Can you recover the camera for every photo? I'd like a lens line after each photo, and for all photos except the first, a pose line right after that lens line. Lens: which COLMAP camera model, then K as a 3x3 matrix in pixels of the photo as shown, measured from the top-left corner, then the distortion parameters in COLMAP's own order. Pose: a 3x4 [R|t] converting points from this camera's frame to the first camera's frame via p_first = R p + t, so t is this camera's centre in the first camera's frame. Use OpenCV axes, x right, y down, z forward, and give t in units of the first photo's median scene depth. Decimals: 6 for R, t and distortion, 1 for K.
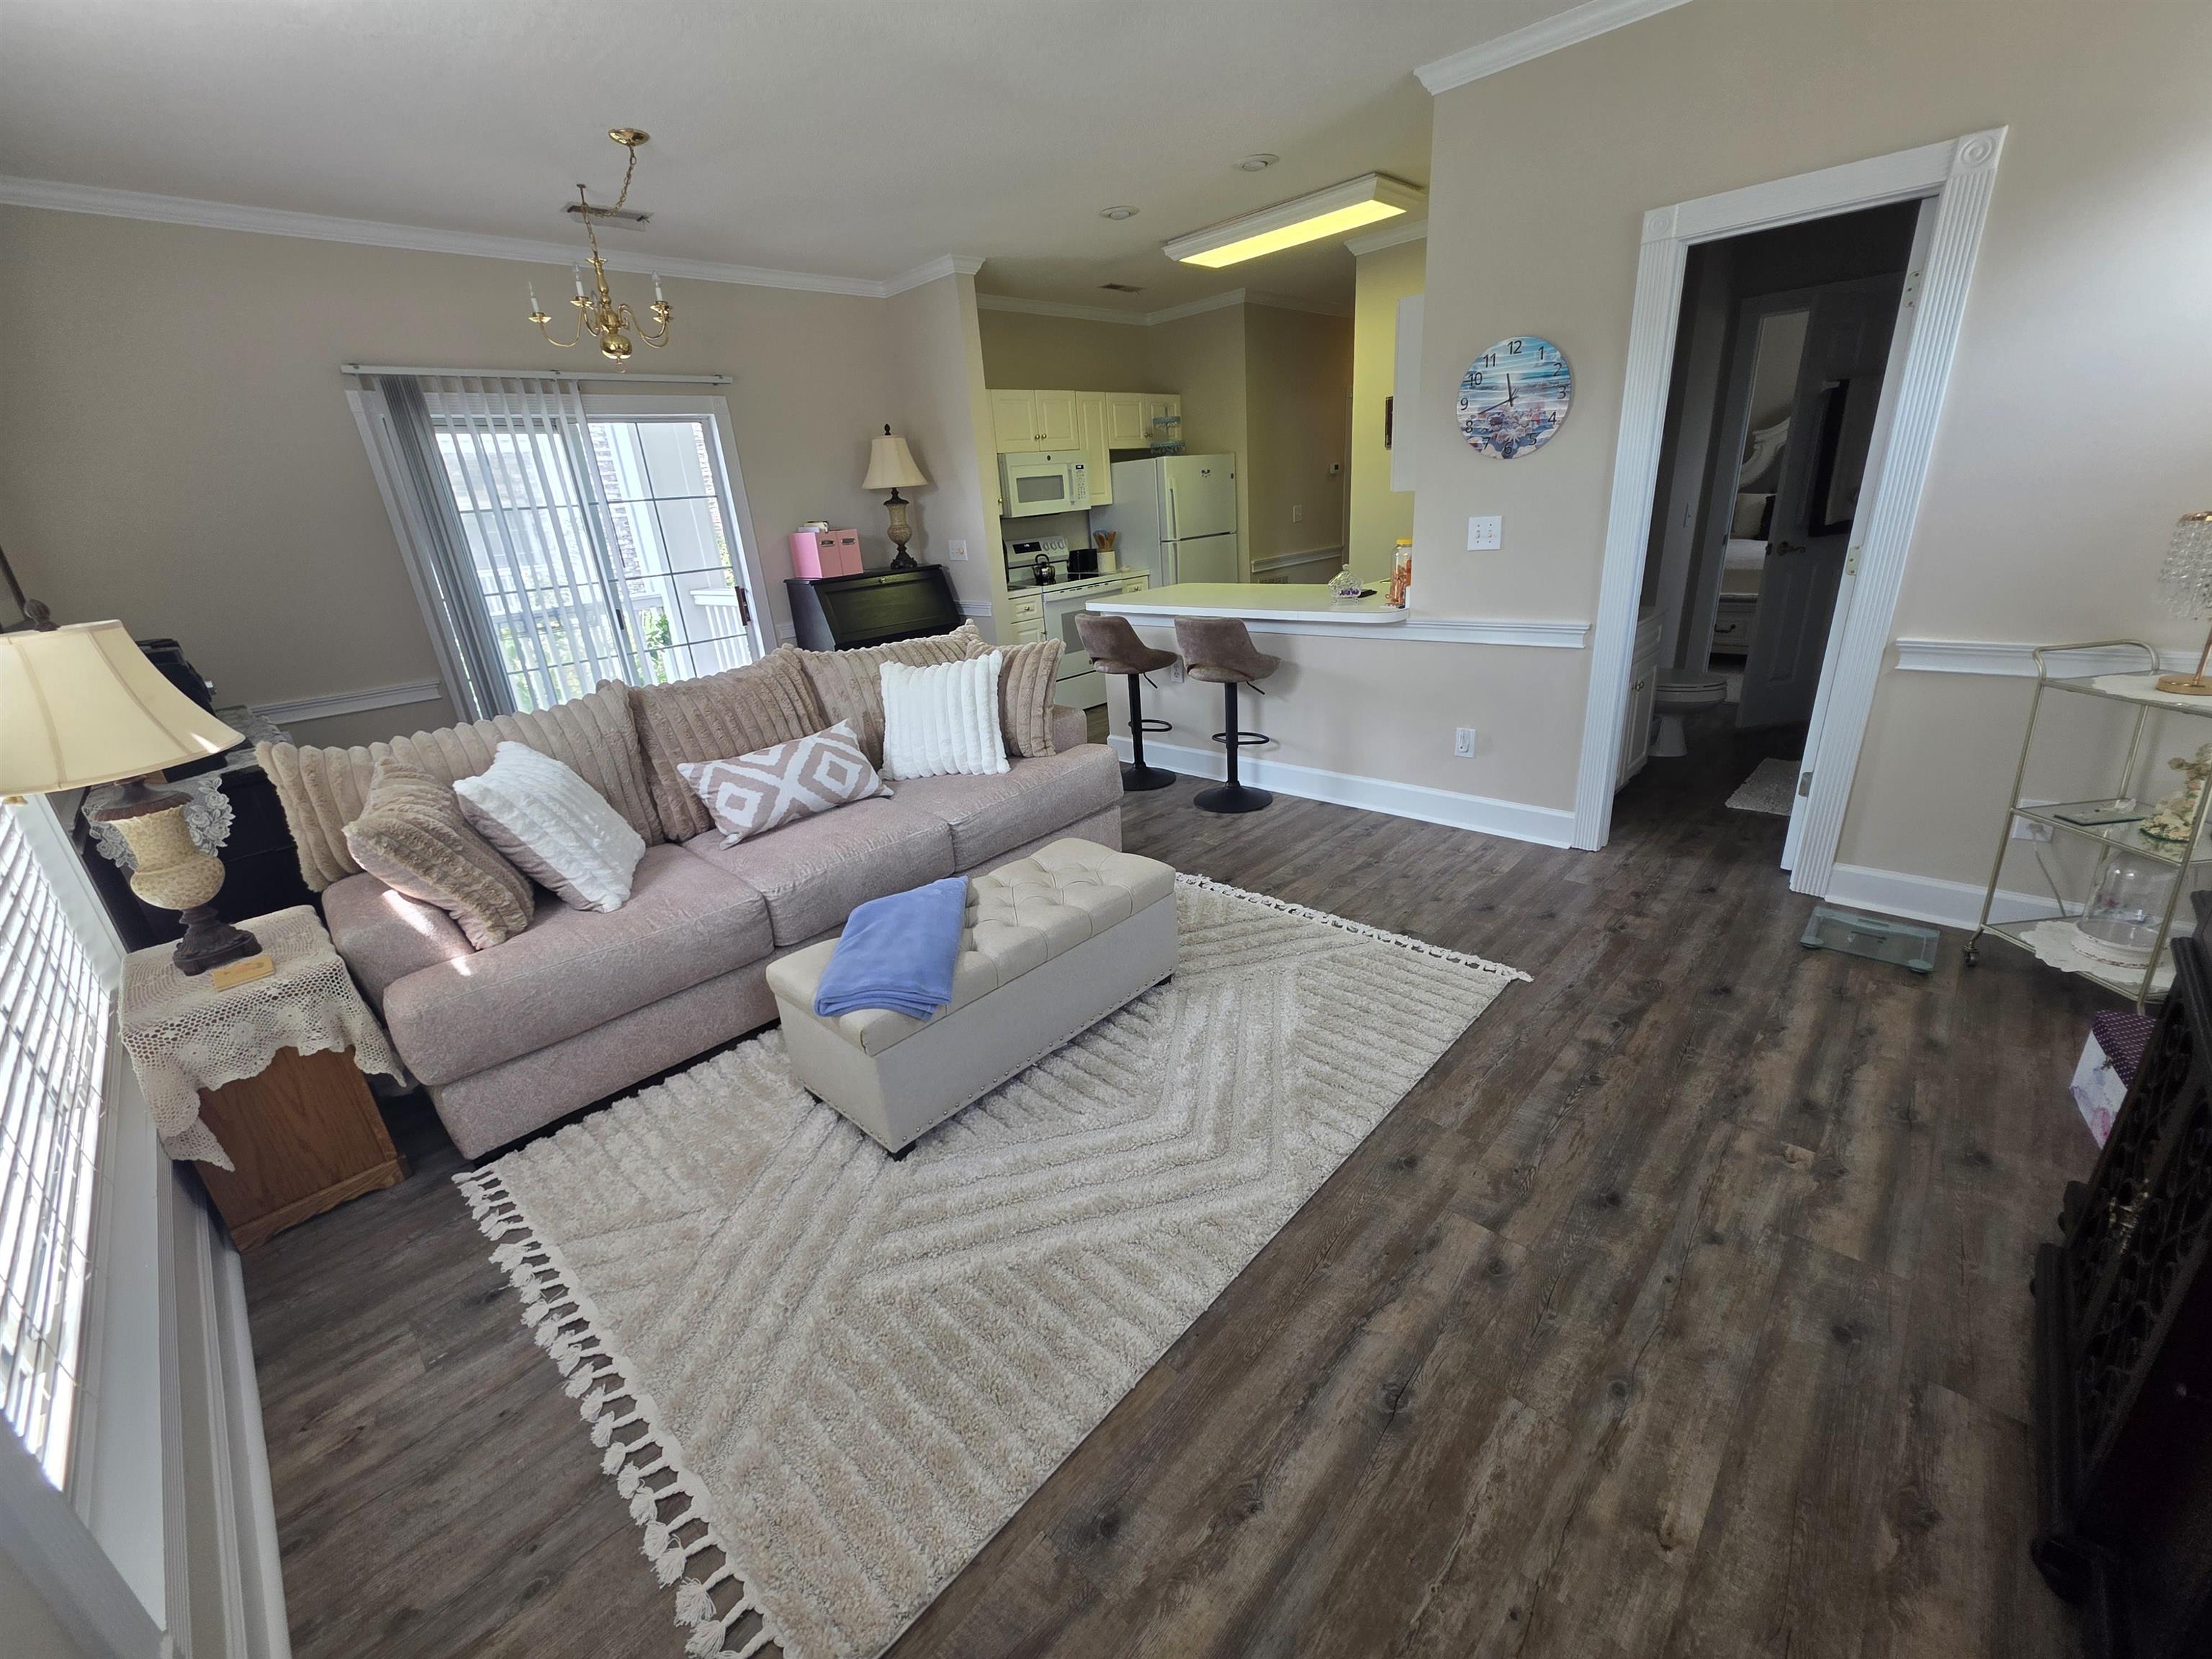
lens RADIAL K [[888.2, 0, 1104.5], [0, 888.2, 827.0], [0, 0, 1]] dist [0.002078, -0.000005]
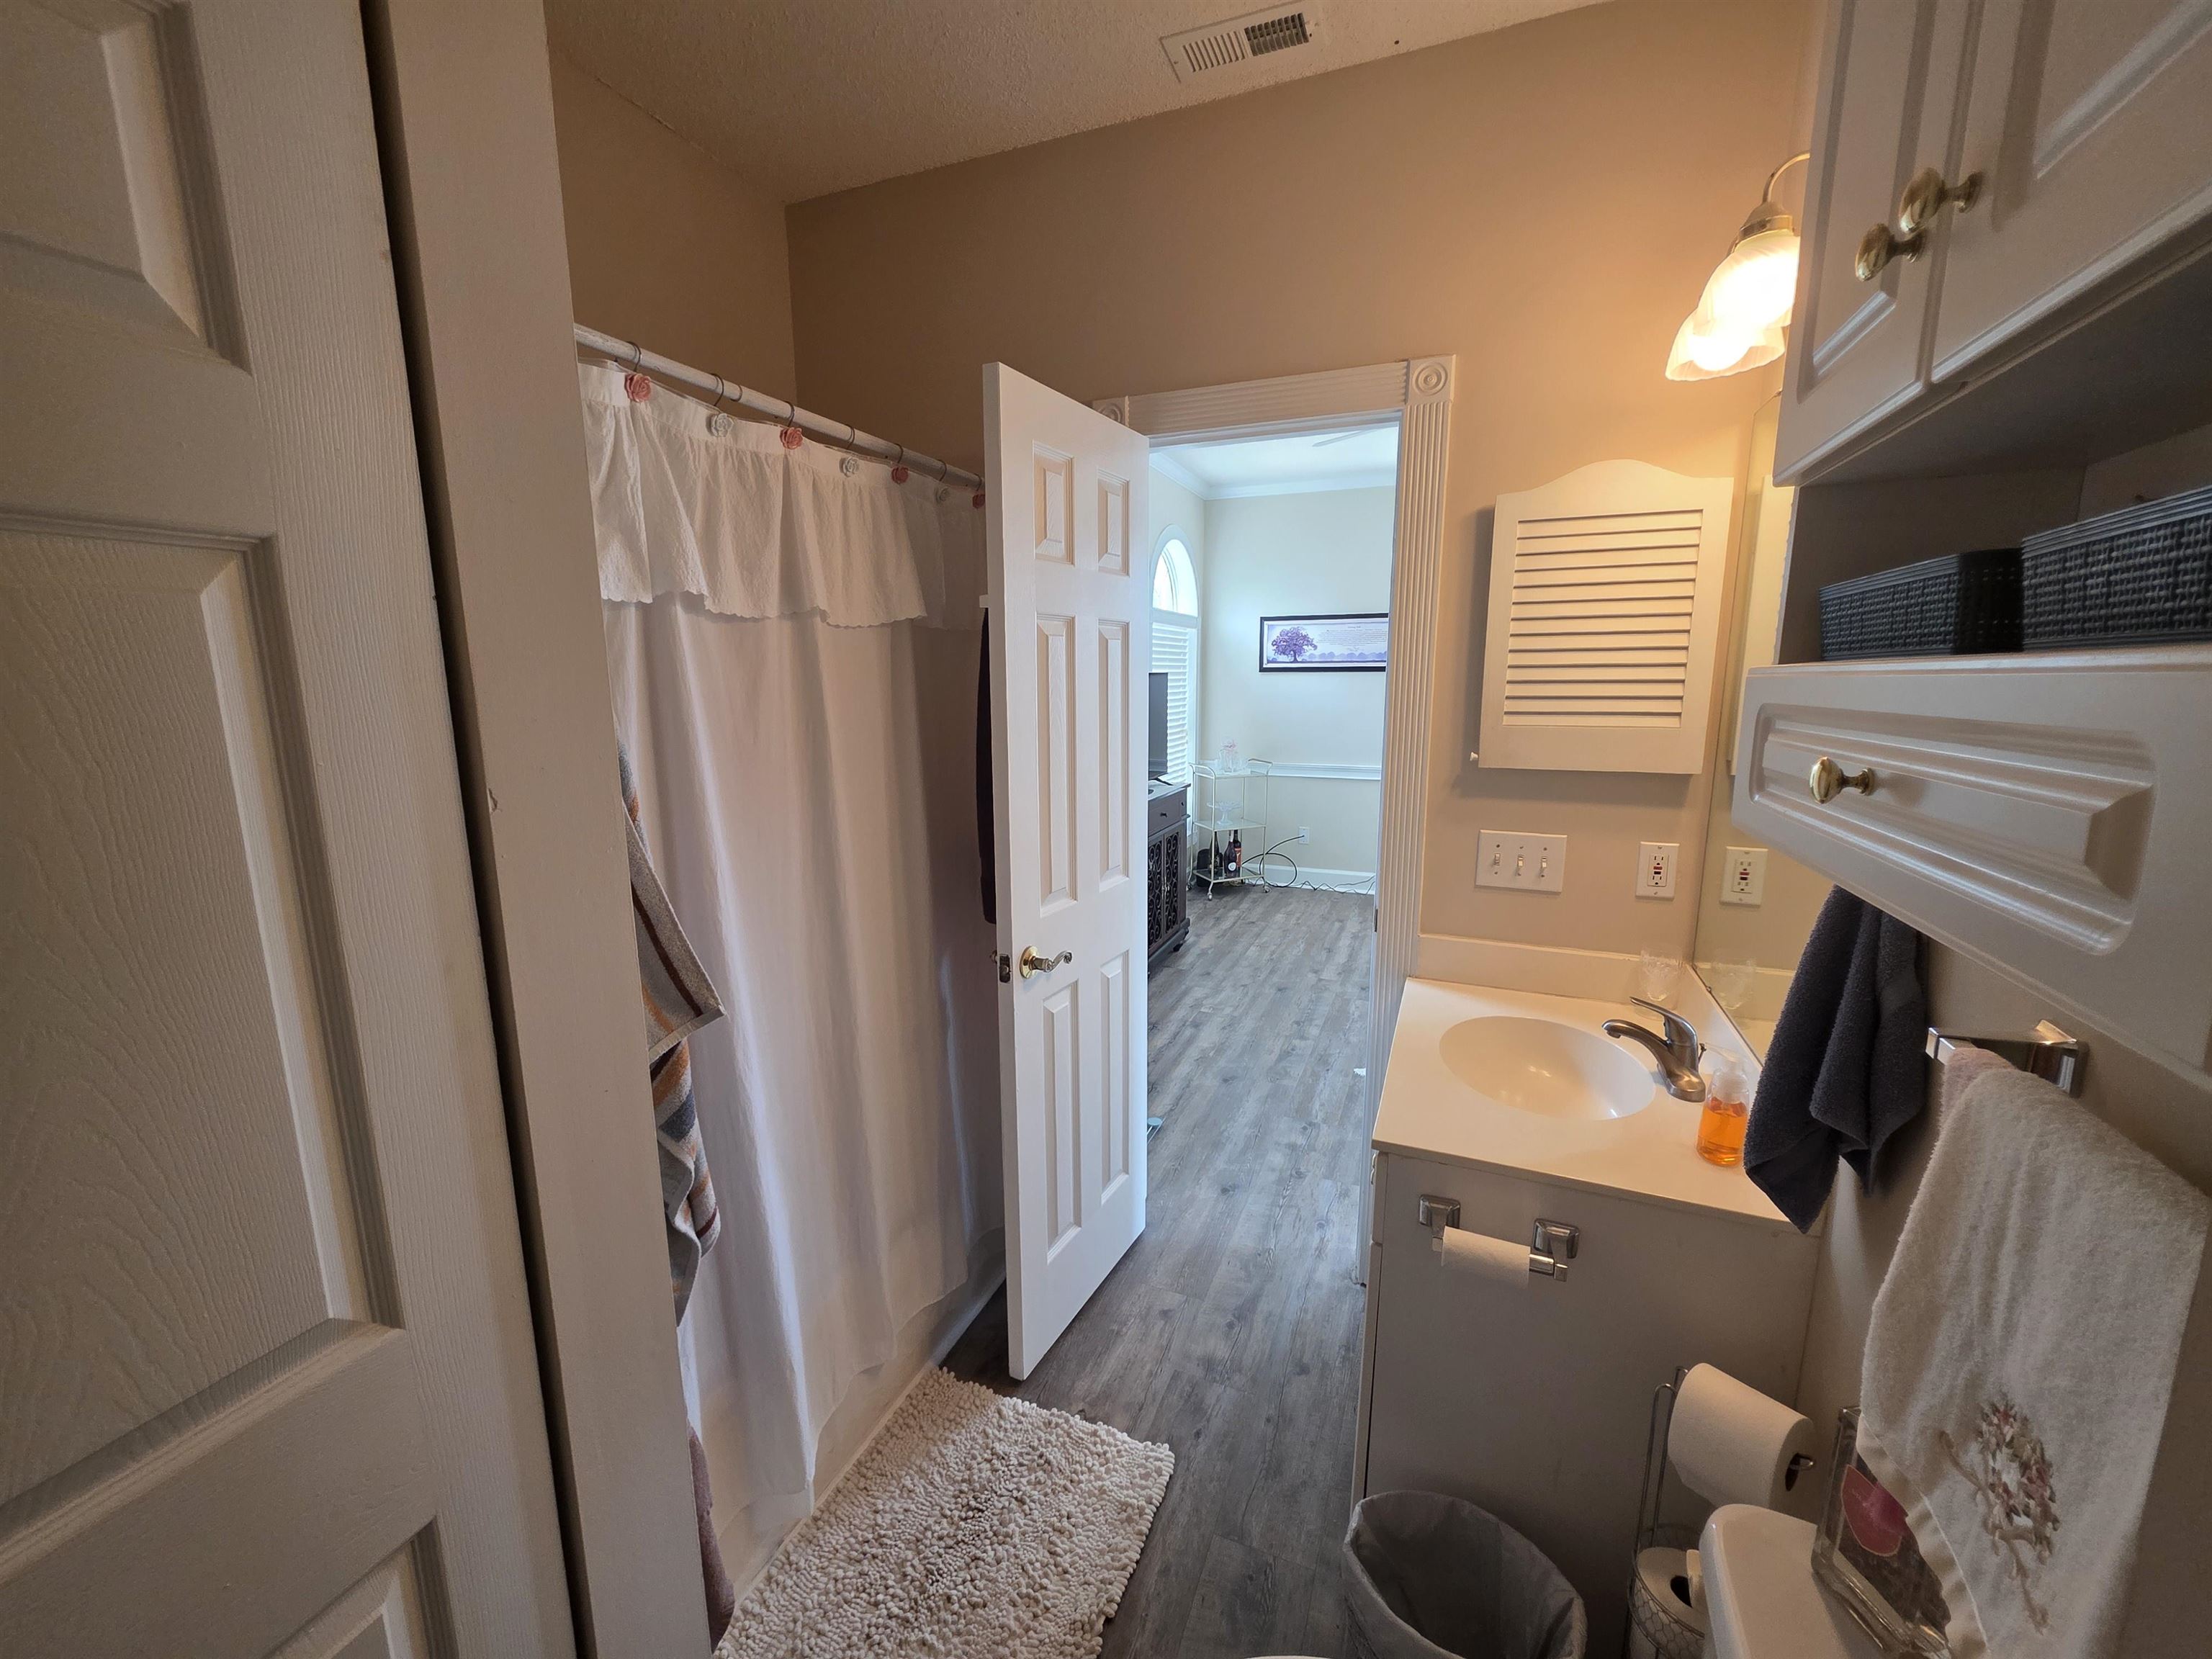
lens RADIAL K [[880.0, 0, 1105.0], [0, 880.0, 827.2], [0, 0, 1]] dist [-0.000913, -0.000346]
pose [[-0.927785, 0.140241, -0.345757, 0.995767], [-0.060064, 0.858452, 0.509364, -0.622278], [0.368250, 0.493348, -0.788036, 1.399900]]
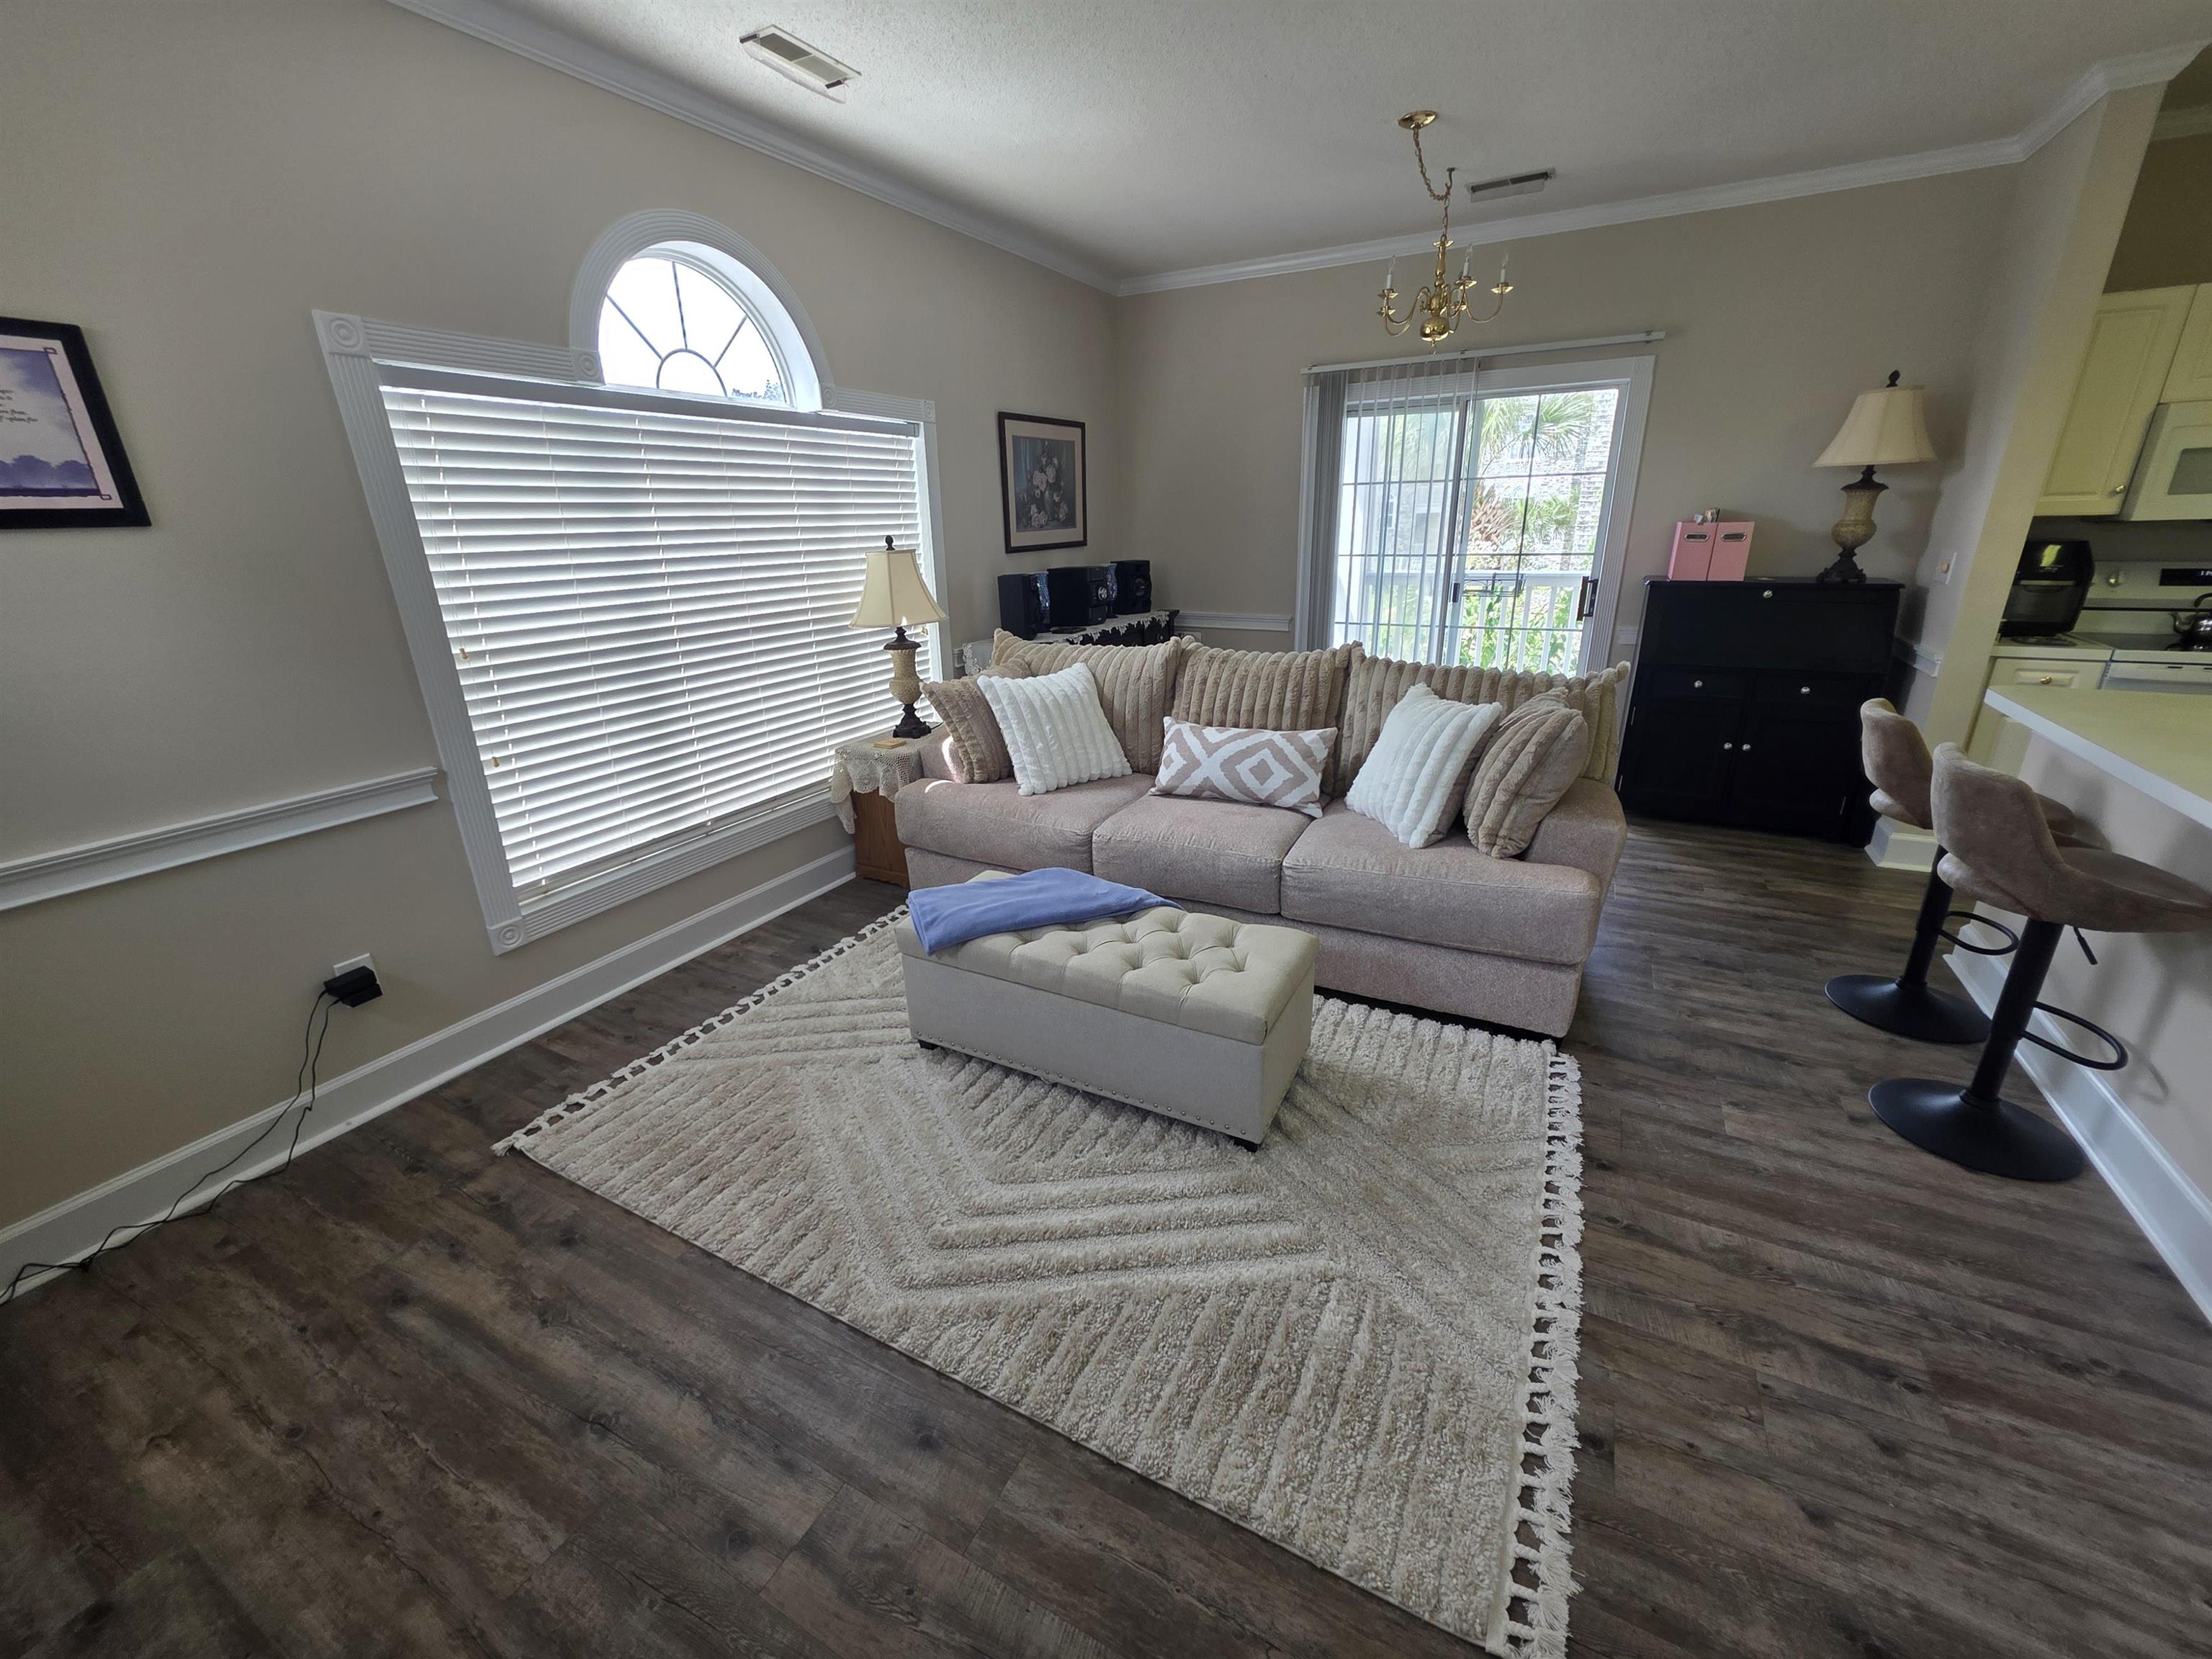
lens RADIAL K [[888.2, 0, 1104.5], [0, 888.2, 827.0], [0, 0, 1]] dist [0.002078, -0.000005]
pose [[0.270886, 0.382403, -0.883396, 0.529287], [-0.333347, 0.898191, 0.286589, -0.221646], [0.903051, 0.216845, 0.370780, 0.462174]]
